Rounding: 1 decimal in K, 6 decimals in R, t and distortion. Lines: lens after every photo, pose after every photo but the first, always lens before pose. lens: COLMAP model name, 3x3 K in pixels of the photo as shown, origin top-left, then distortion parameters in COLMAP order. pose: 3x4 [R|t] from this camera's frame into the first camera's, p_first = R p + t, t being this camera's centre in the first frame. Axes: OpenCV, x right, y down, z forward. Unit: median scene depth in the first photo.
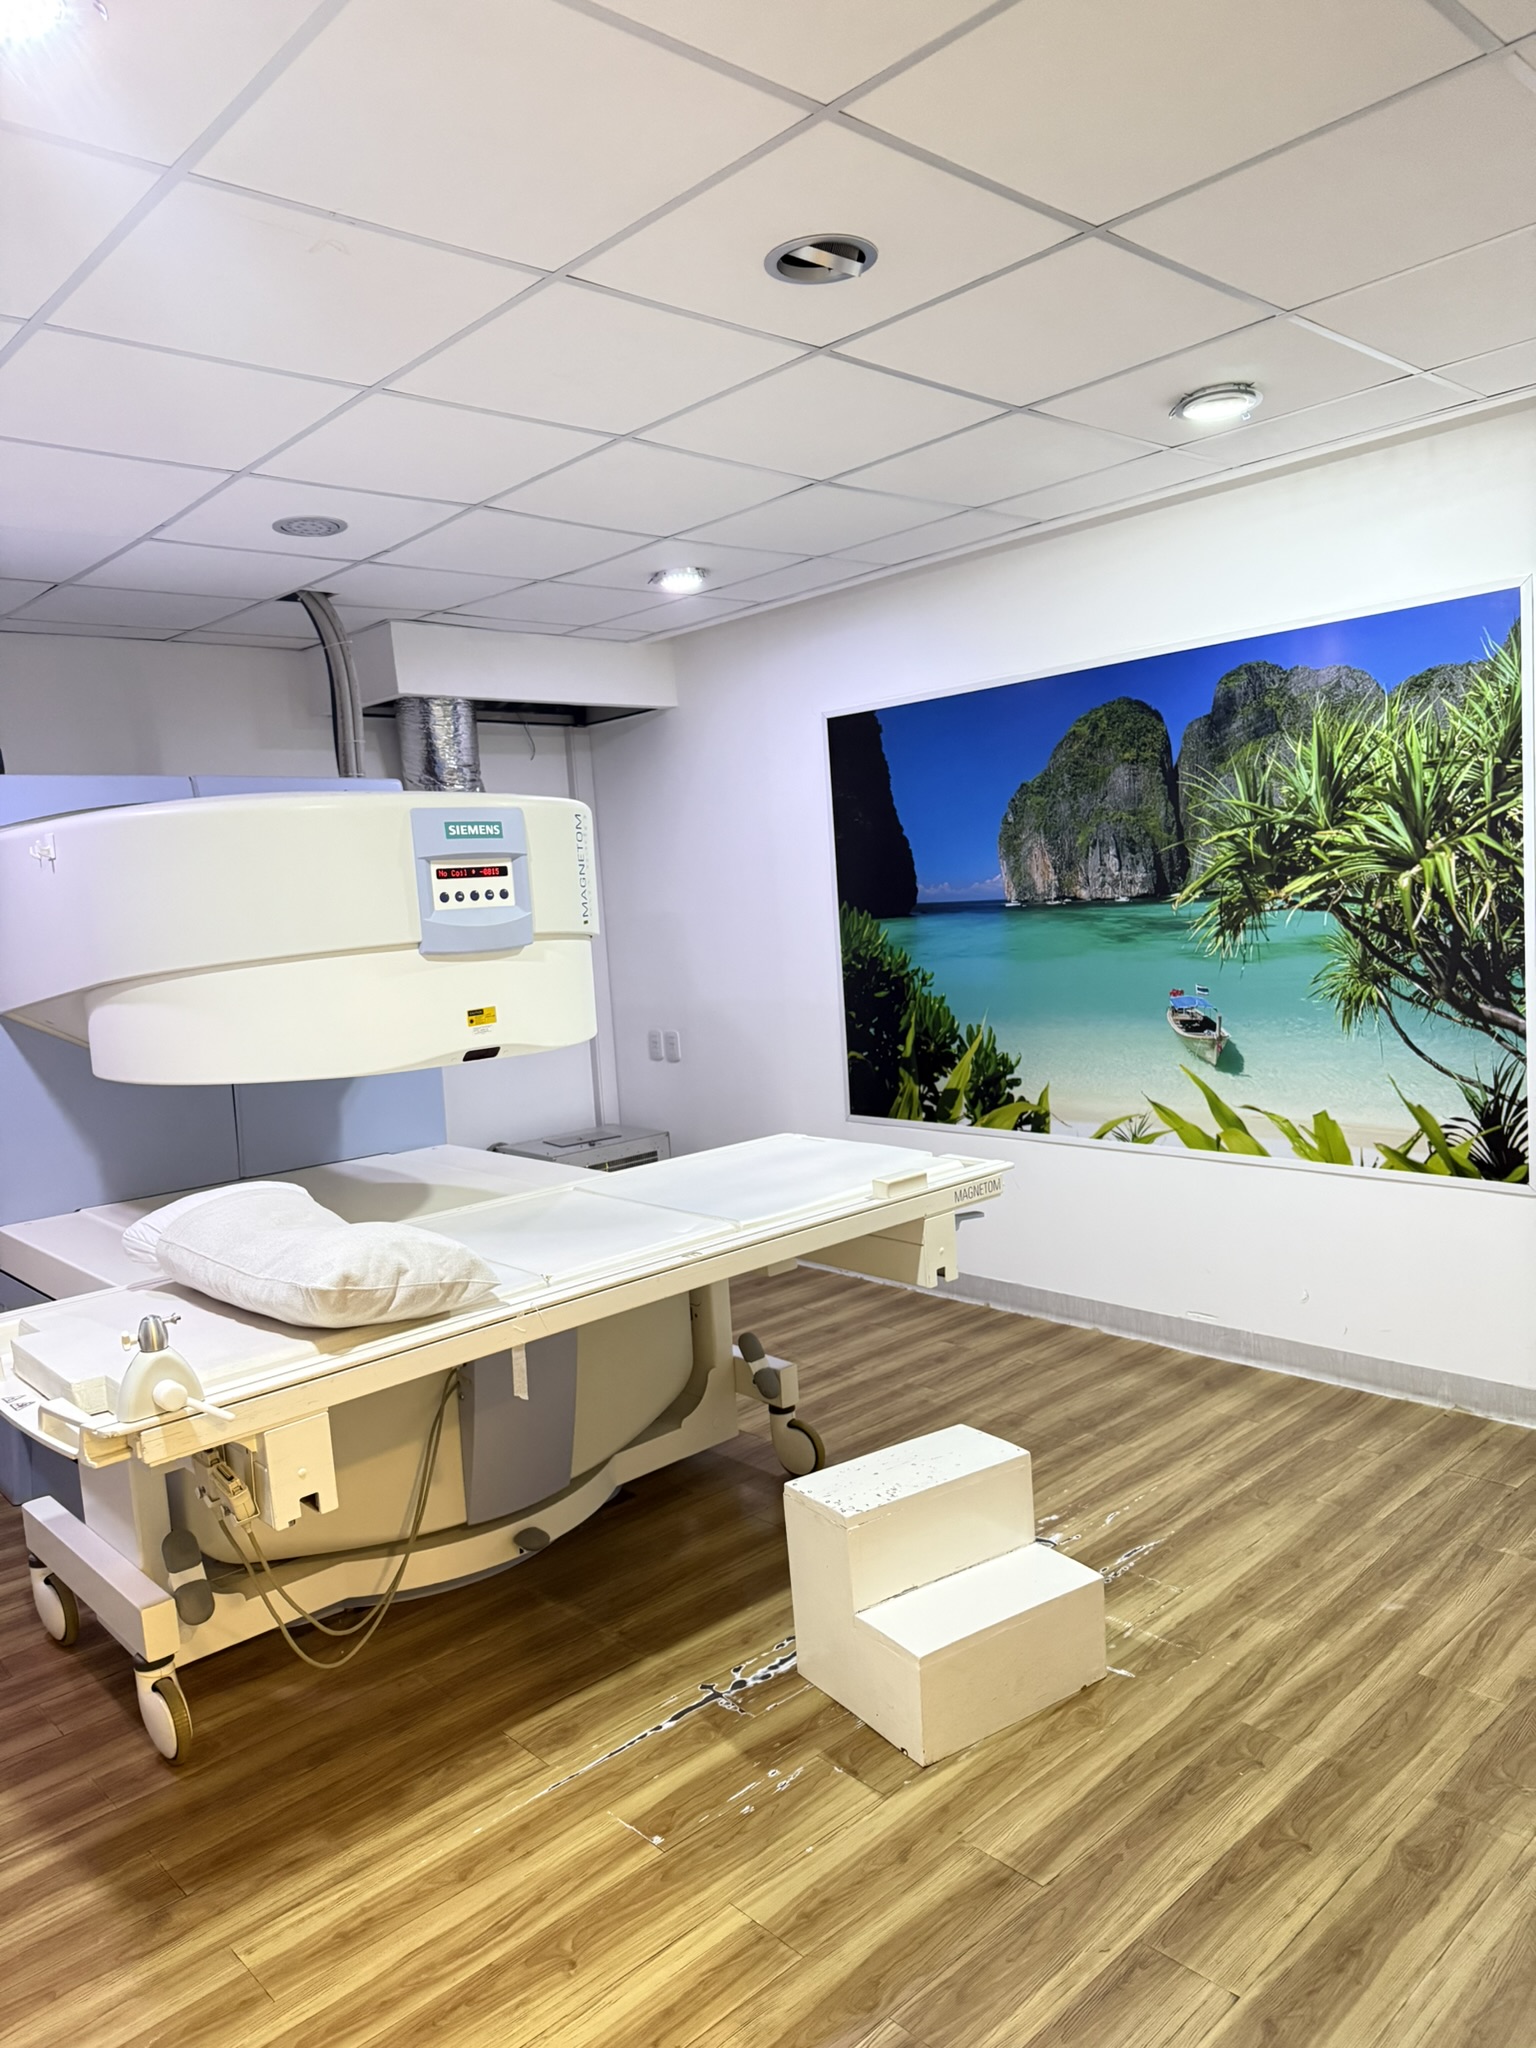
lens RADIAL K [[1435.7, 0, 777.5], [0, 1435.7, 1039.8], [0, 0, 1]] dist [0.141503, -0.342861]
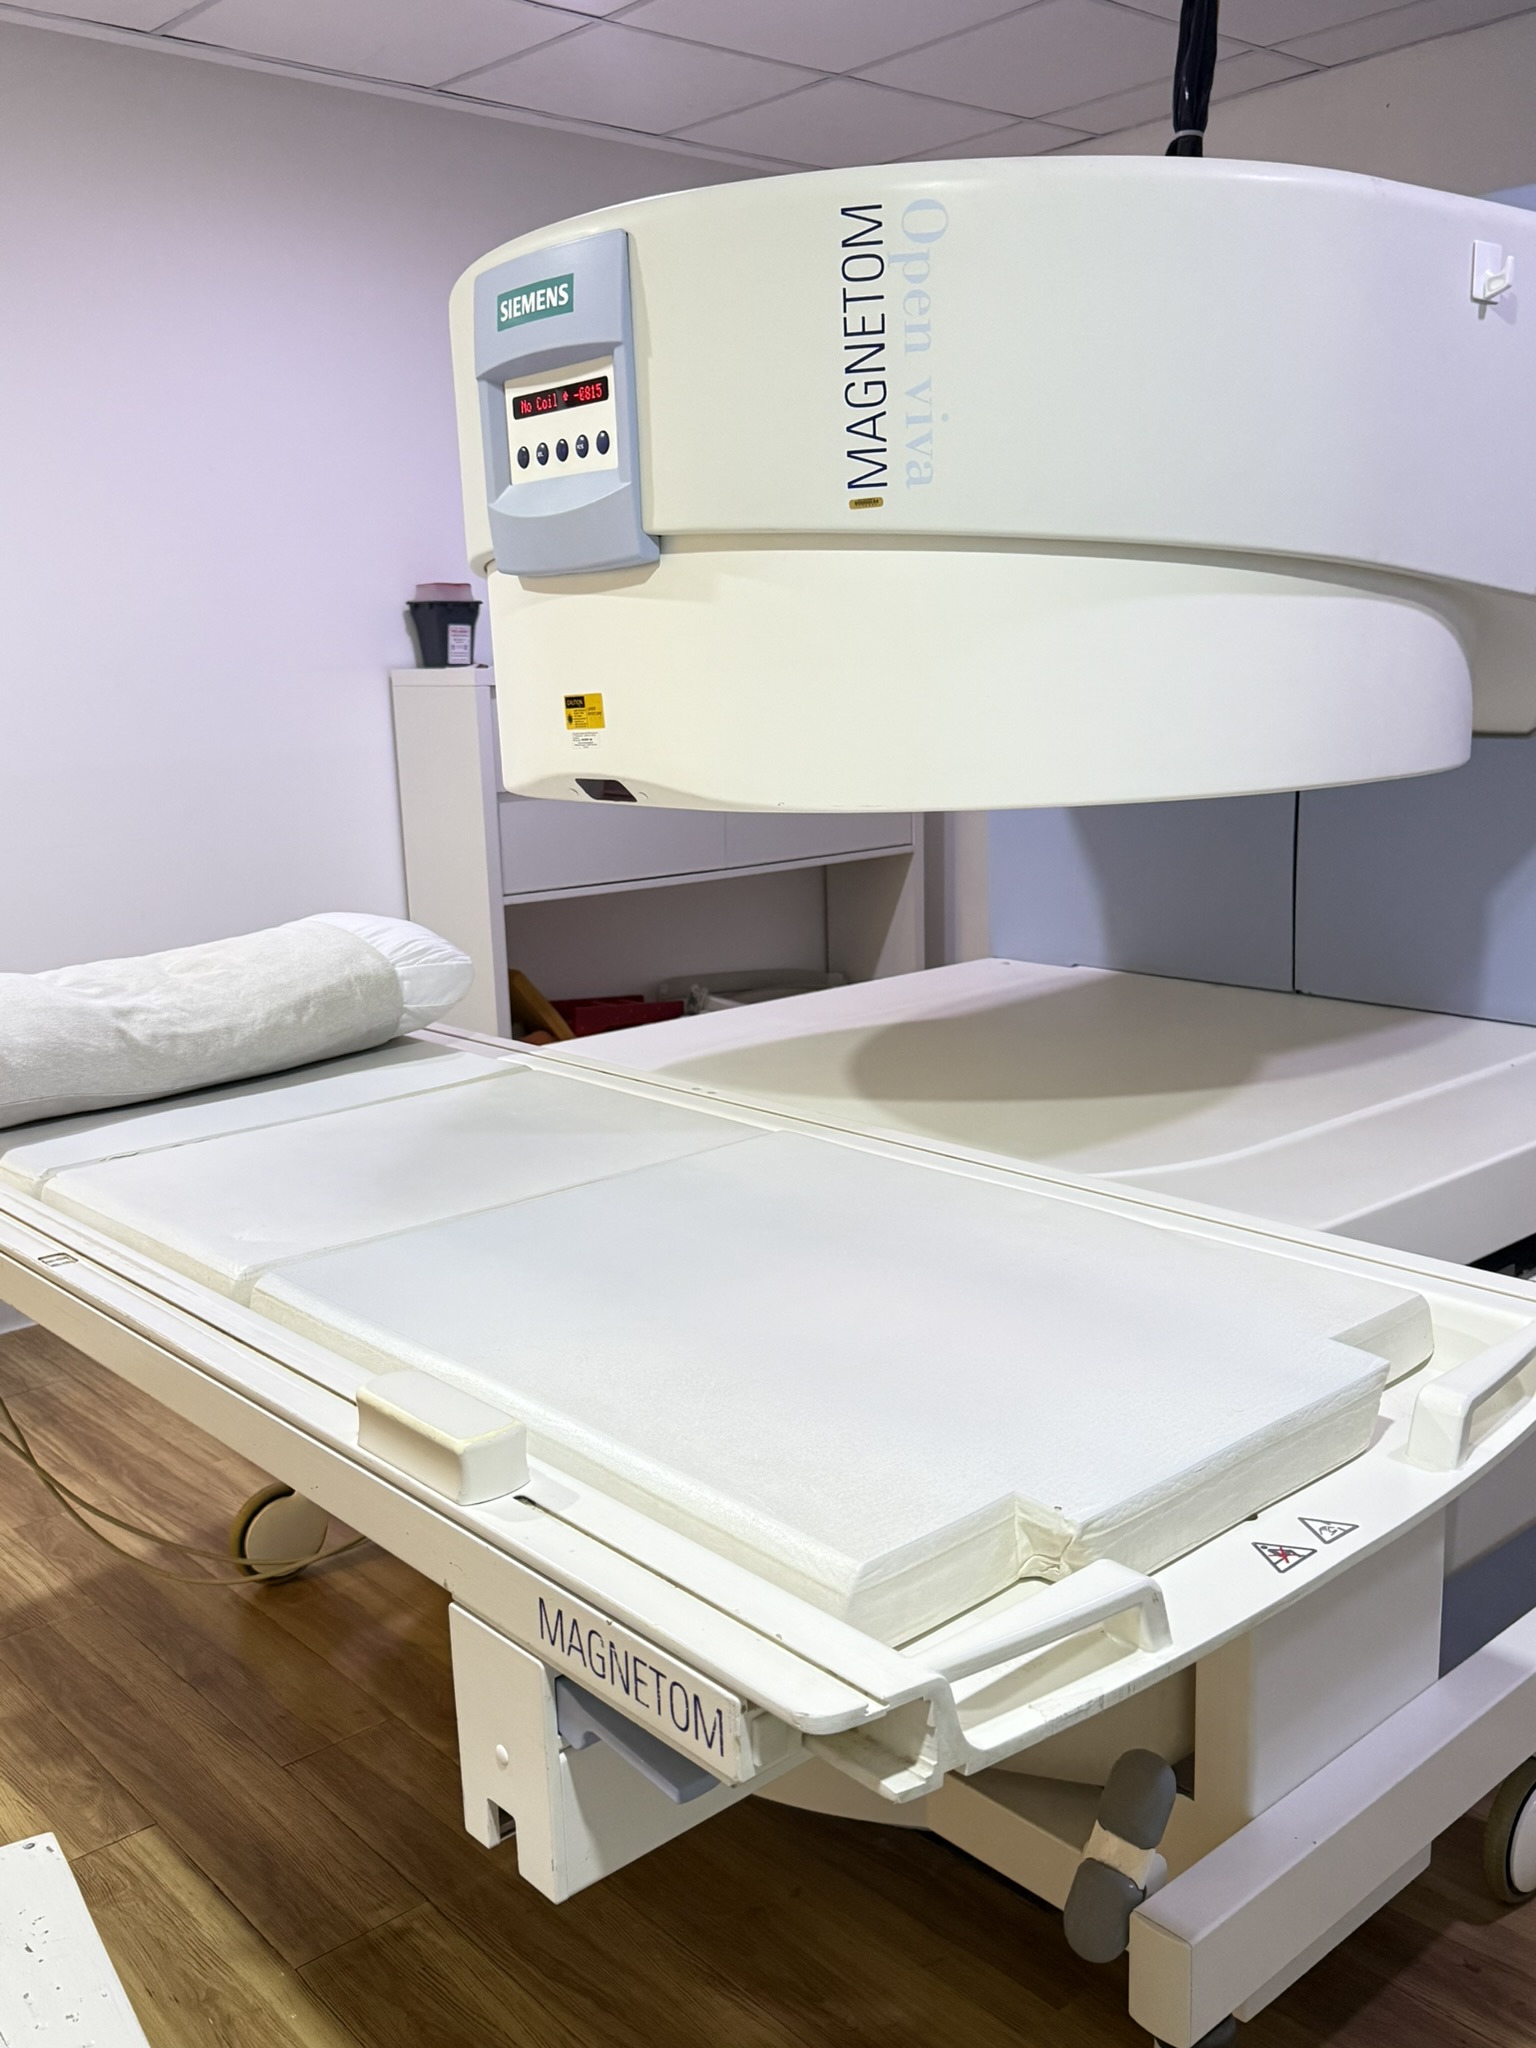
lens RADIAL K [[1854.1, 0, 767.0], [0, 1854.1, 1072.5], [0, 0, 1]] dist [0.110304, -0.271432]
pose [[-0.022279, 0.279703, -0.959828, 0.417148], [-0.074525, 0.956931, 0.280588, -0.077872], [0.996970, 0.077783, -0.000475, 1.034244]]
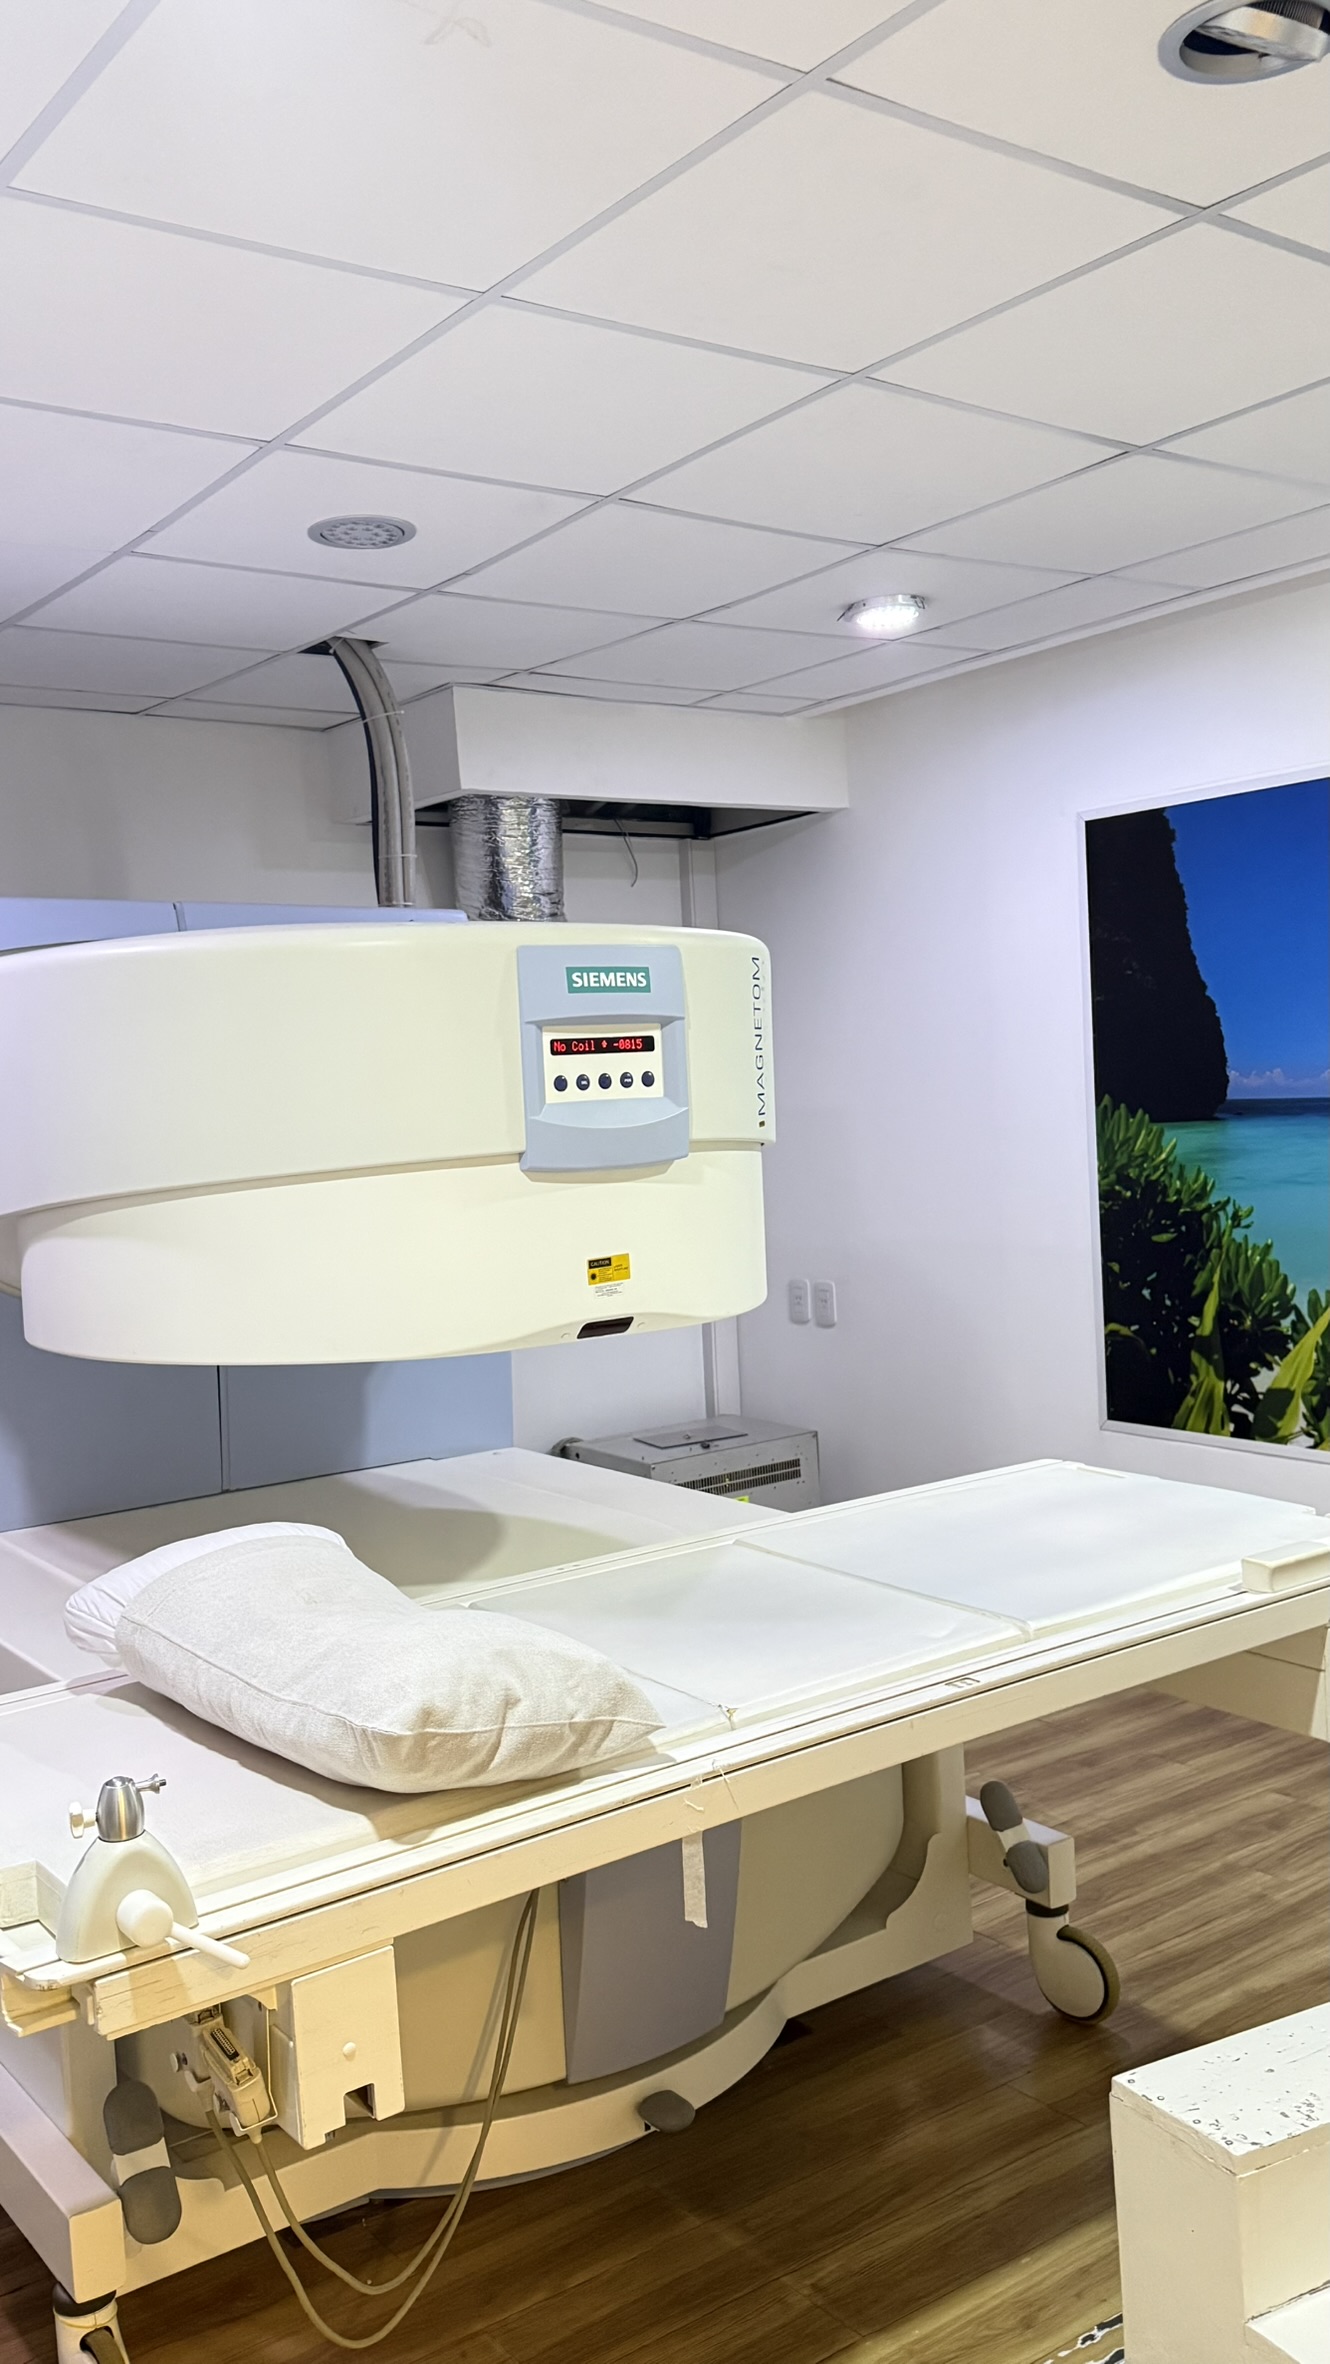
lens RADIAL K [[1953.9, 0, 665.0], [0, 1953.9, 1182.0], [0, 0, 1]] dist [0.130616, -0.311612]
pose [[0.992995, 0.020879, -0.116293, -0.077364], [-0.026509, 0.998540, -0.047074, -0.014132], [0.115140, 0.049827, 0.992099, 0.136418]]
